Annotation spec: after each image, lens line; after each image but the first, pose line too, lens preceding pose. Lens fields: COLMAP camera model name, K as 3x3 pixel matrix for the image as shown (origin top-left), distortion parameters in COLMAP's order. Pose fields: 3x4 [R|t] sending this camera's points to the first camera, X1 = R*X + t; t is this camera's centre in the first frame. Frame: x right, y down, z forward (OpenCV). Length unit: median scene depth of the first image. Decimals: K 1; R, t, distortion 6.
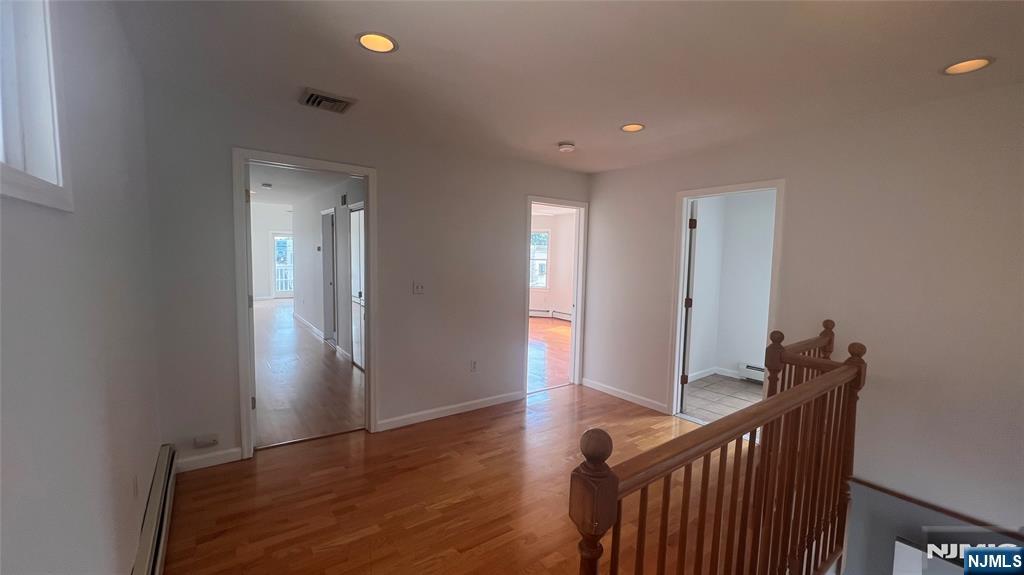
lens RADIAL K [[408.3, 0, 512.0], [0, 408.3, 287.5], [0, 0, 1]] dist [-0.000261, -0.000014]
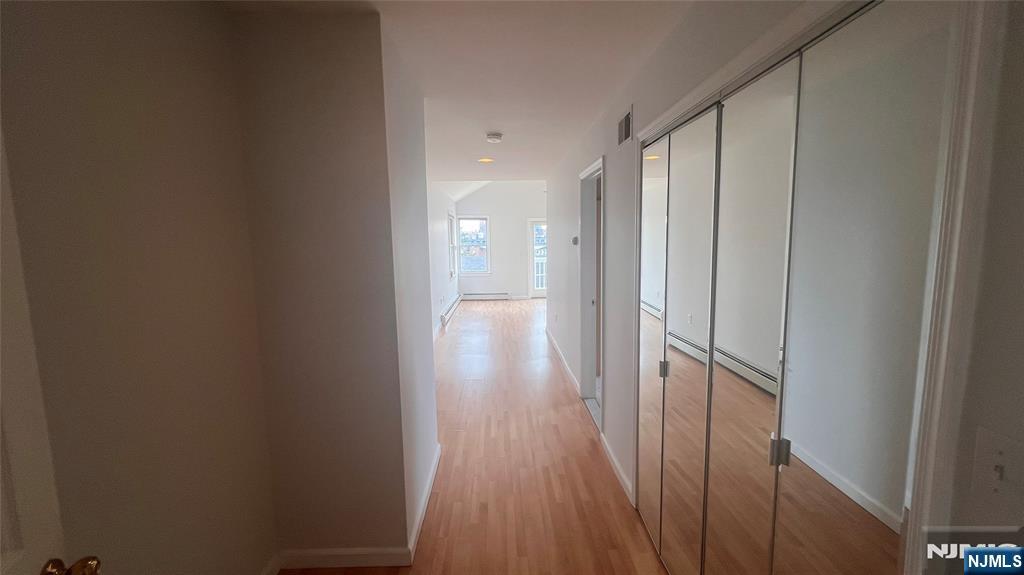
lens RADIAL K [[408.3, 0, 512.0], [0, 408.3, 287.5], [0, 0, 1]] dist [-0.000261, -0.000014]
pose [[0.820077, 0.026867, -0.571622, -0.211044], [-0.008321, 0.999351, 0.035033, -0.047380], [0.572193, -0.023974, 0.819769, 0.465722]]
